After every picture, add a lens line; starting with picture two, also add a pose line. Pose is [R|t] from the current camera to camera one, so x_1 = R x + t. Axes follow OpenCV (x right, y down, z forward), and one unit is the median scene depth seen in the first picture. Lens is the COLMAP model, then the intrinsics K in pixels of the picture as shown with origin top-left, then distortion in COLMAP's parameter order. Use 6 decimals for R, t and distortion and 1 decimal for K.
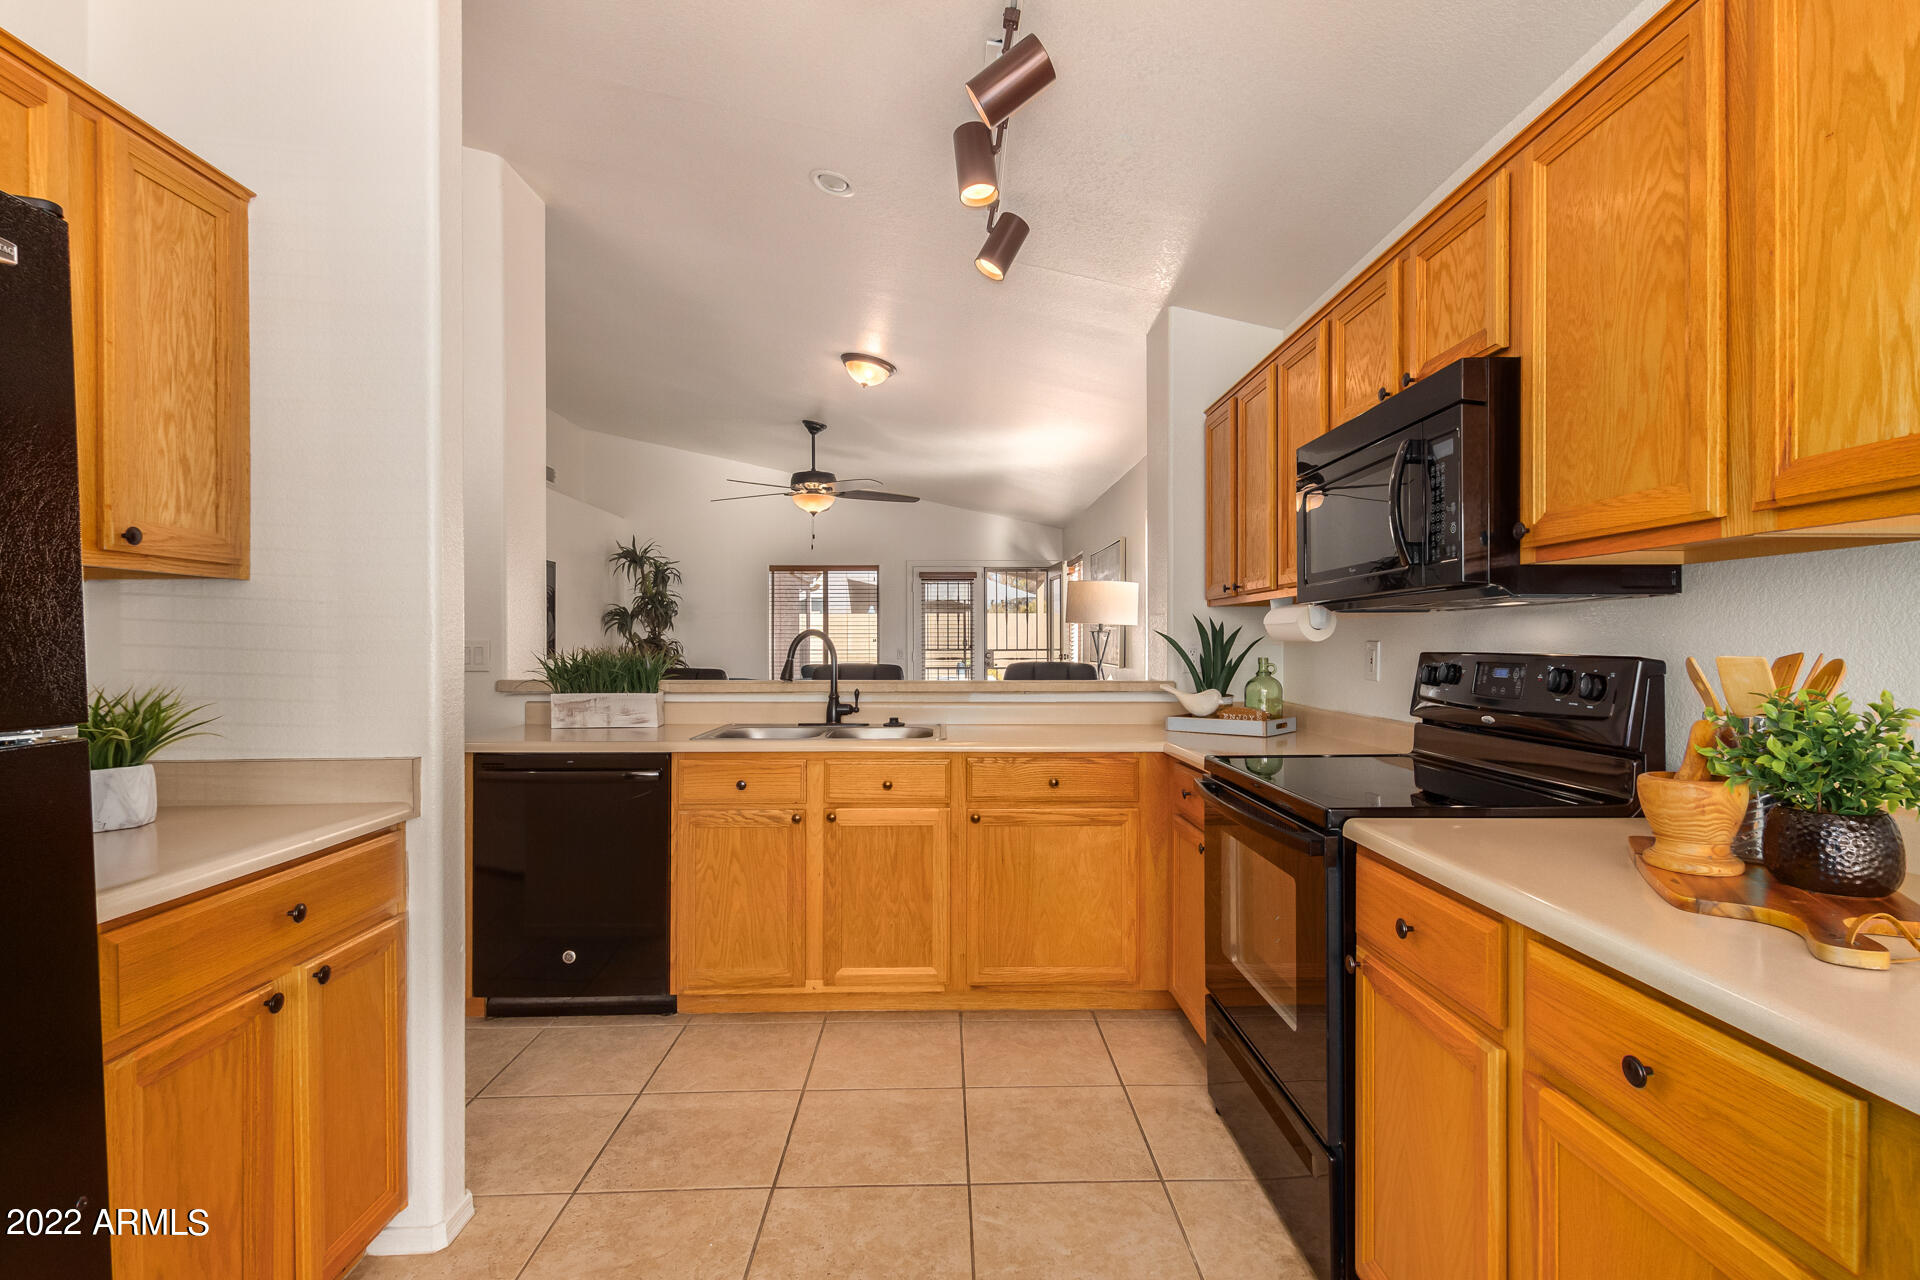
lens RADIAL K [[887.4, 0, 969.7], [0, 887.4, 641.0], [0, 0, 1]] dist [0.000539, -0.000278]
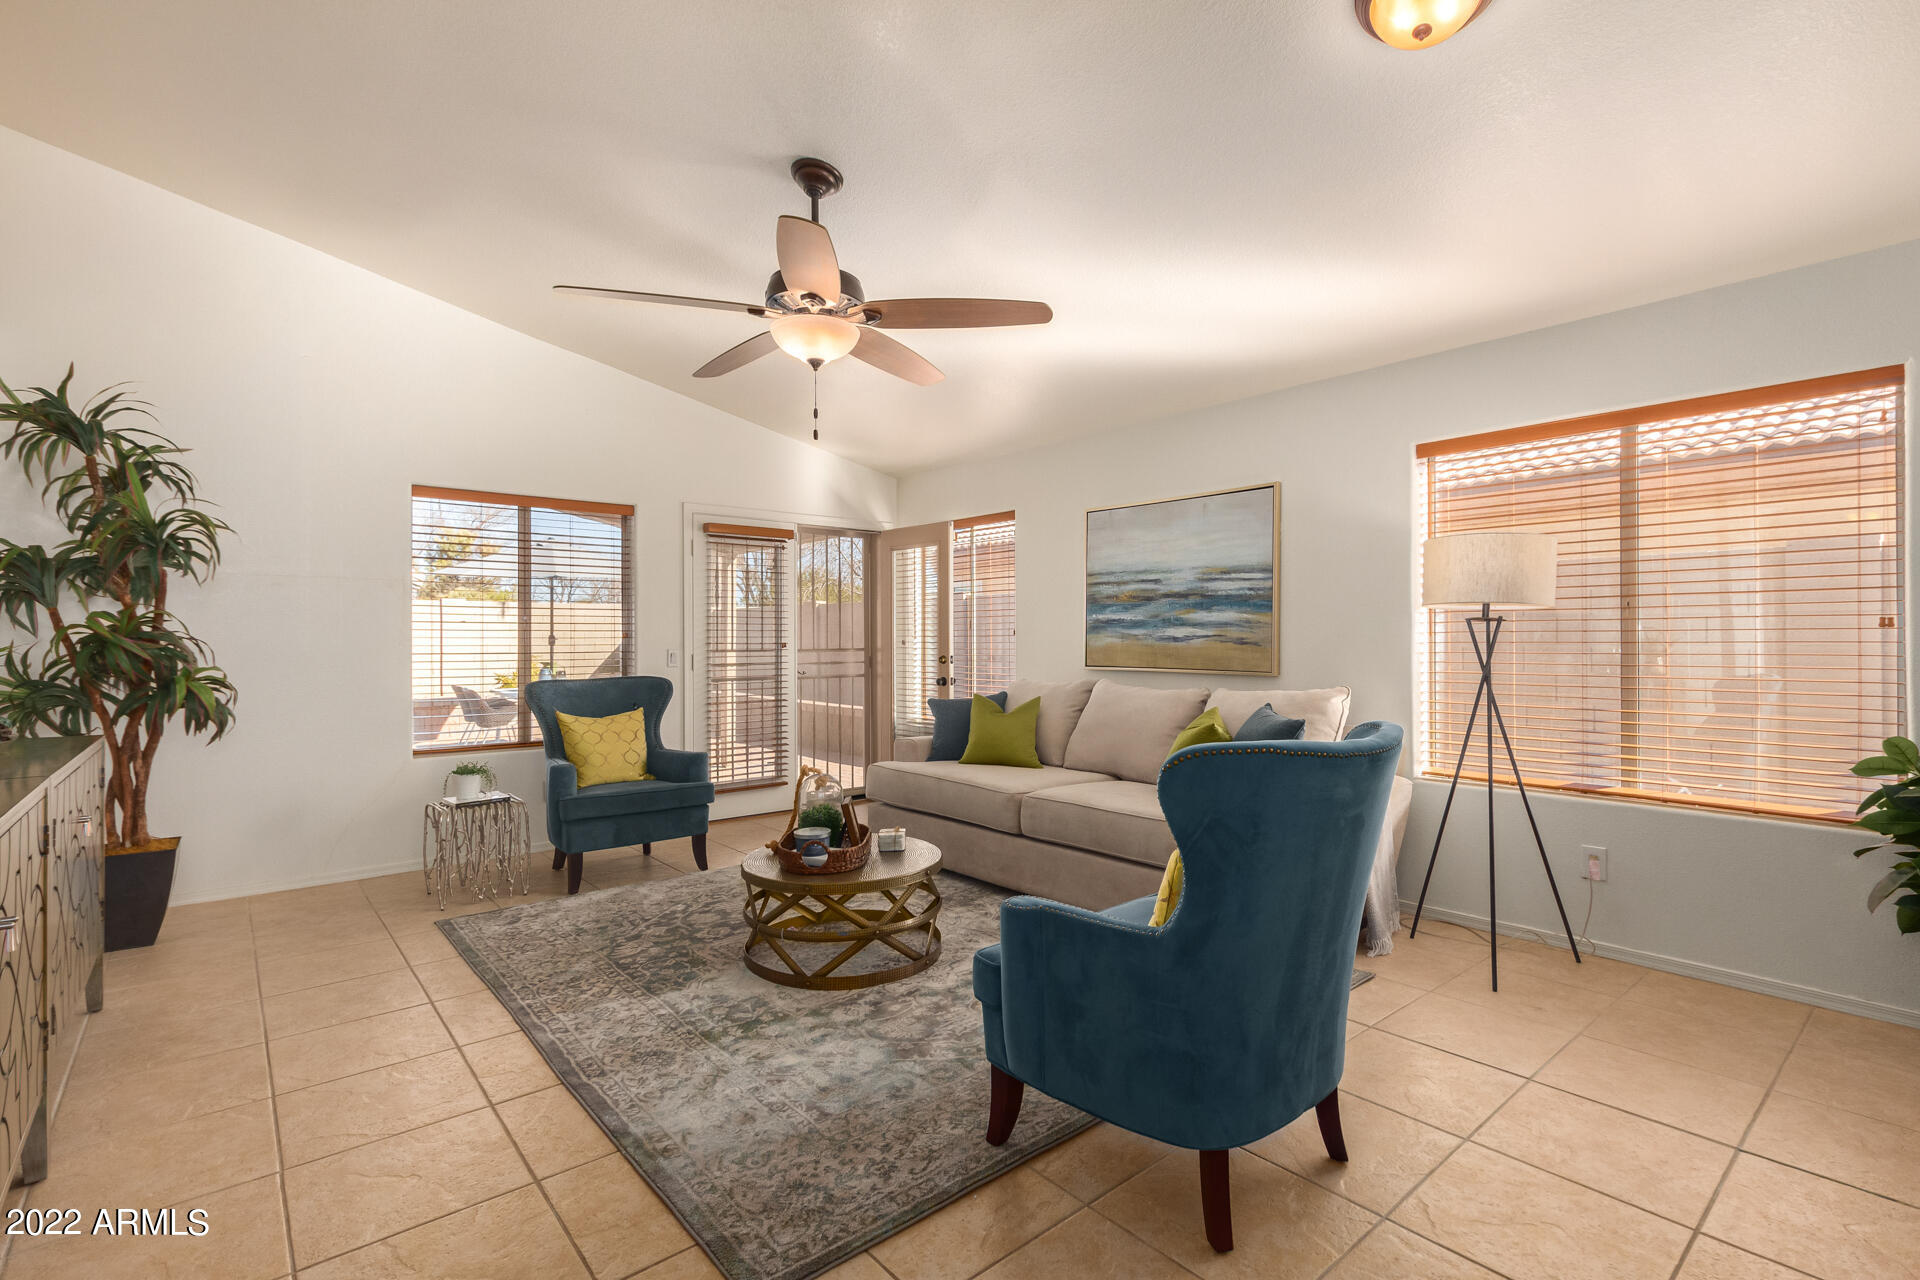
lens RADIAL K [[887.4, 0, 969.7], [0, 887.4, 641.0], [0, 0, 1]] dist [0.000539, -0.000278]
pose [[0.777260, -0.001063, 0.629179, -1.006603], [0.002538, 0.999996, -0.001445, 0.014118], [-0.629174, 0.002720, 0.777259, 1.418742]]
